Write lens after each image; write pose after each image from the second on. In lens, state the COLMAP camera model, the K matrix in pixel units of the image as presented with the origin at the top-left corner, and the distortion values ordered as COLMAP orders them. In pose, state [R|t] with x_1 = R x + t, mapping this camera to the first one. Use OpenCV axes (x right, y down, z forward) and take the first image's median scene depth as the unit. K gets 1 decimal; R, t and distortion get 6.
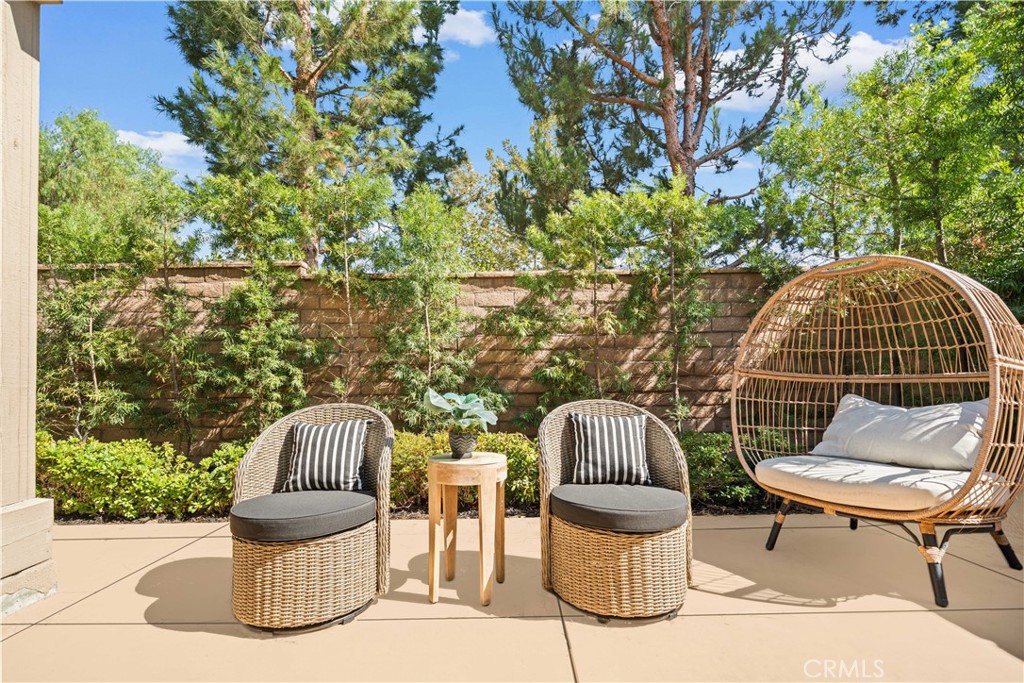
lens RADIAL K [[492.4, 0, 511.4], [0, 492.4, 356.7], [0, 0, 1]] dist [0.000179, 0.000039]
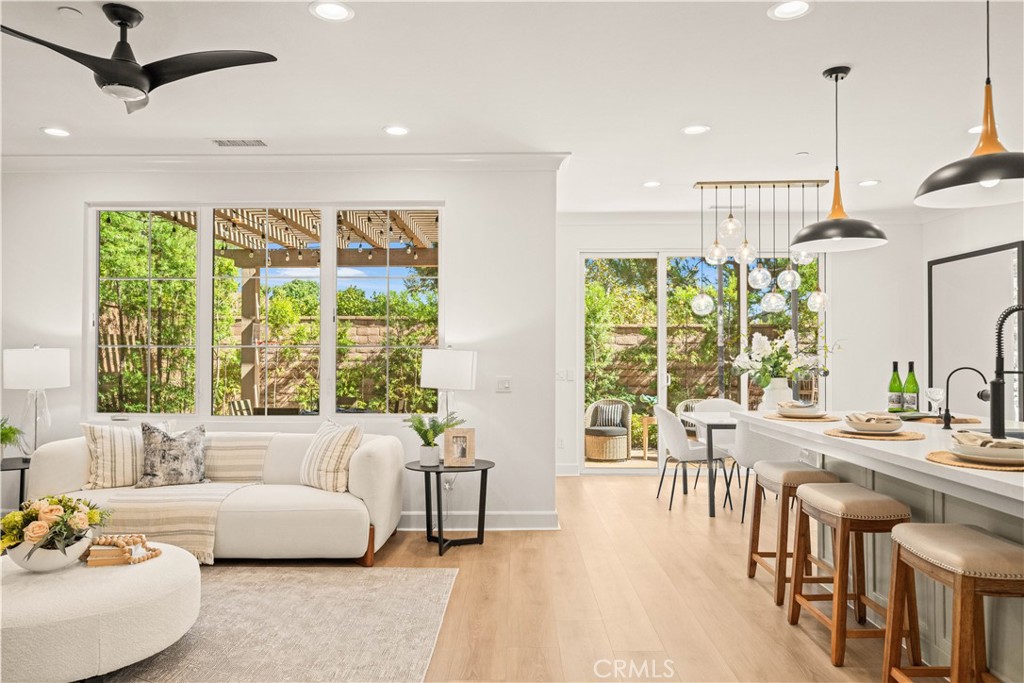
lens RADIAL K [[695.5, 0, 512.0], [0, 695.5, 341.5], [0, 0, 1]] dist [-0.002414, -0.002799]
pose [[0.999715, 0.016521, -0.017244, -0.435586], [-0.016455, 0.999857, 0.003981, -0.127954], [0.017307, -0.003696, 0.999843, -1.606820]]
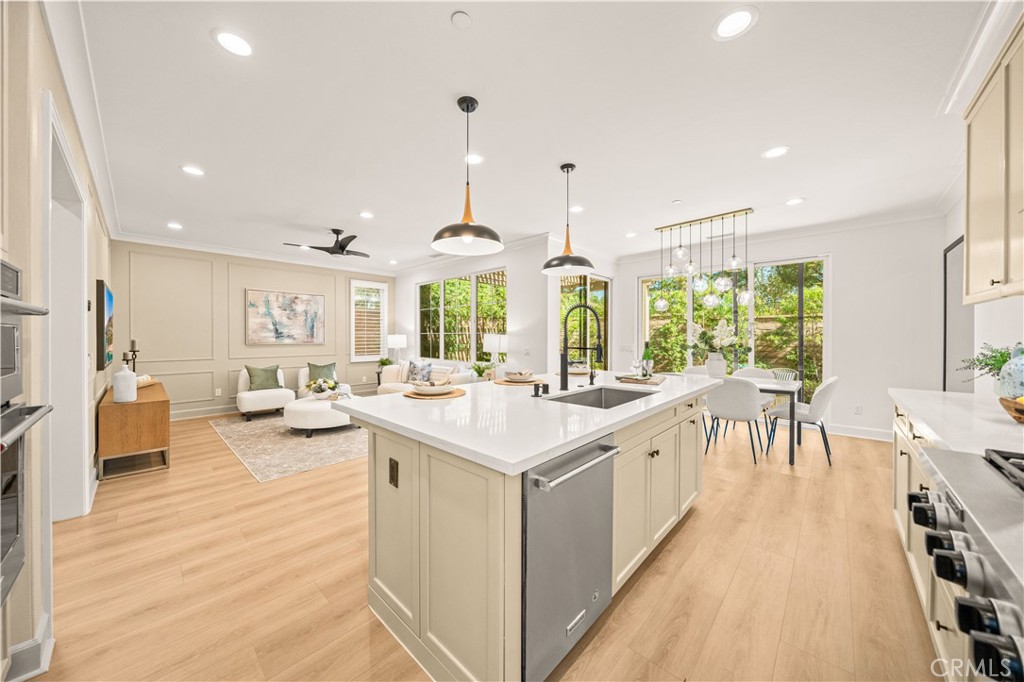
lens RADIAL K [[354.2, 0, 502.5], [0, 354.2, 337.4], [0, 0, 1]] dist [-0.015437, 0.000041]
pose [[0.720990, 0.016955, -0.692738, 0.269273], [0.004801, 0.999554, 0.029461, -0.134594], [0.692928, -0.024567, 0.720588, -1.392945]]
